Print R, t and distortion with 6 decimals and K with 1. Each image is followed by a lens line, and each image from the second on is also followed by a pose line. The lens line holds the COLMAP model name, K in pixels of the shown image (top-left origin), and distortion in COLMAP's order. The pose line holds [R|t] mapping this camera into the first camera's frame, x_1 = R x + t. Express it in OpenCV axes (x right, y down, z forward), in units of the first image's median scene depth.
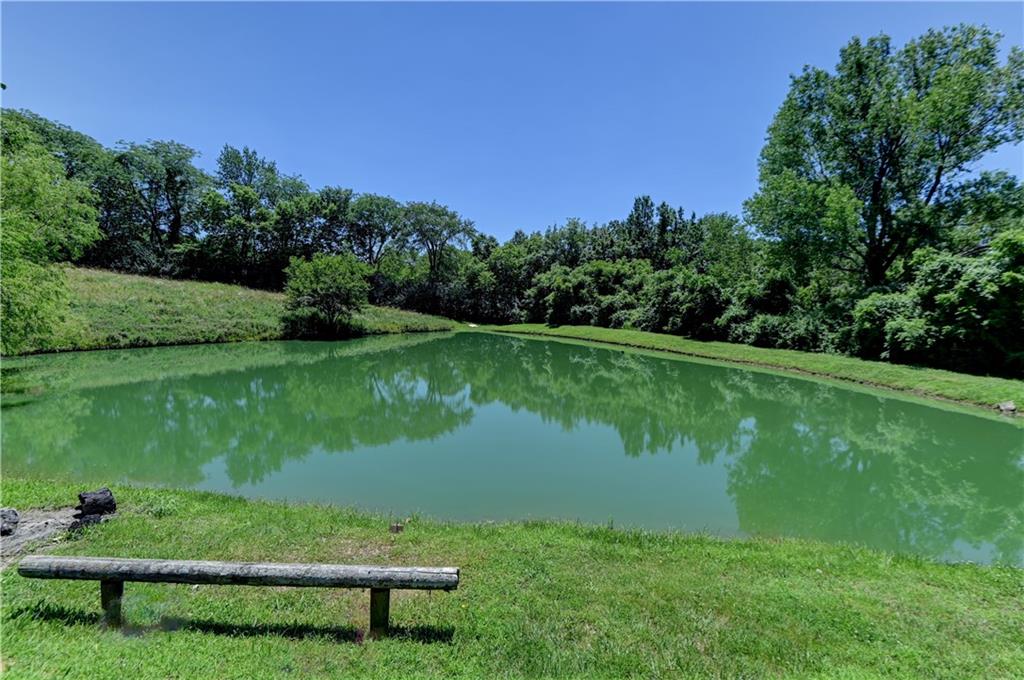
lens RADIAL K [[466.6, 0, 512.7], [0, 466.6, 334.7], [0, 0, 1]] dist [-0.000855, -0.001176]
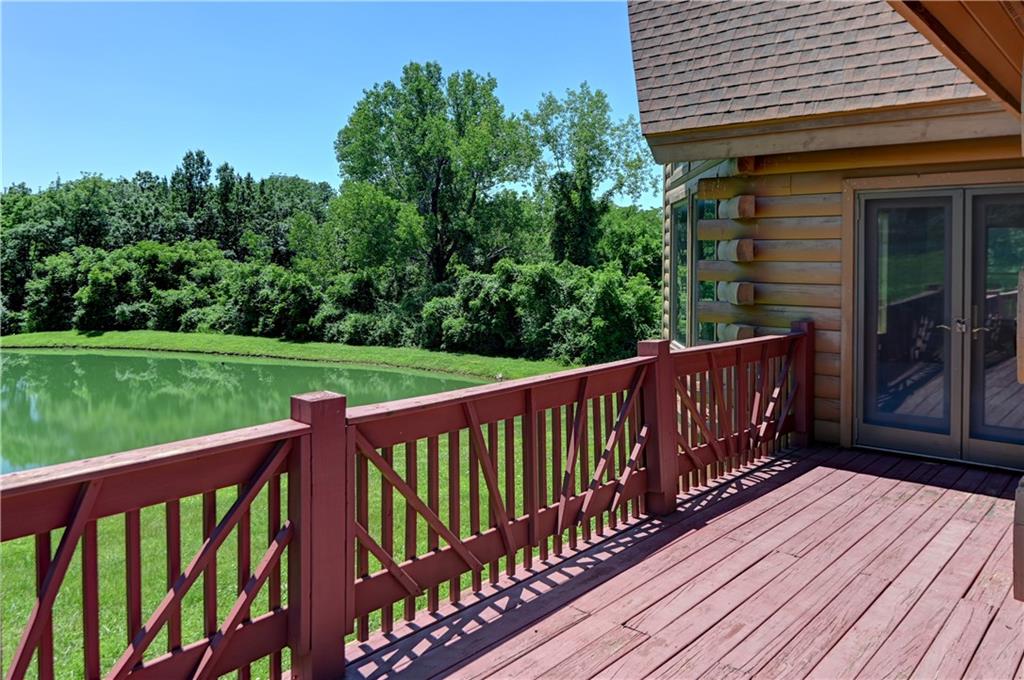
lens RADIAL K [[775.5, 0, 521.2], [0, 775.5, 264.6], [0, 0, 1]] dist [-0.002815, -0.005726]
pose [[0.736204, -0.023872, 0.676339, -0.251825], [0.060462, 0.997701, -0.030598, -0.052348], [-0.674054, 0.063419, 0.735955, -0.378874]]
